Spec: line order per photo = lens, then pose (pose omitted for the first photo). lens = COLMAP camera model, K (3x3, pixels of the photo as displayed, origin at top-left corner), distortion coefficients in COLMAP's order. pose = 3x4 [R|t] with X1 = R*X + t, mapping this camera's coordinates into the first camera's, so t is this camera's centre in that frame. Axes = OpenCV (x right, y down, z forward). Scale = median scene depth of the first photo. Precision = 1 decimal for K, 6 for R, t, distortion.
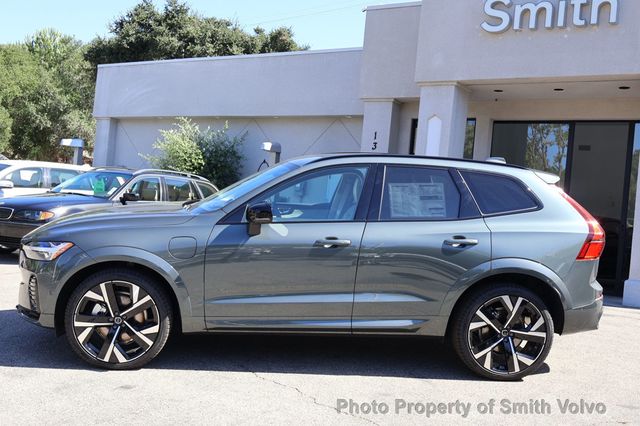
lens RADIAL K [[784.2, 0, 320.0], [0, 784.2, 213.0], [0, 0, 1]] dist [-0.004645, 0.005143]
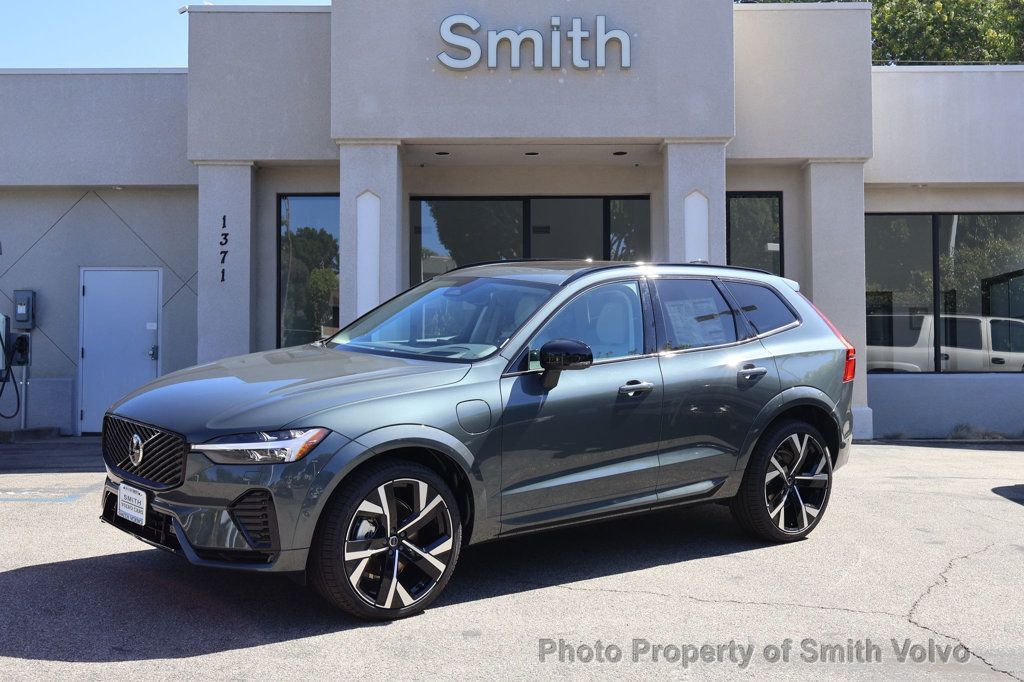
lens RADIAL K [[1357.5, 0, 512.0], [0, 1357.5, 341.0], [0, 0, 1]] dist [0.025892, 0.034768]
pose [[0.805012, -0.073339, 0.588709, -0.796588], [0.068135, 0.997193, 0.031056, -0.051603], [-0.589334, 0.015111, 0.807749, 0.048007]]
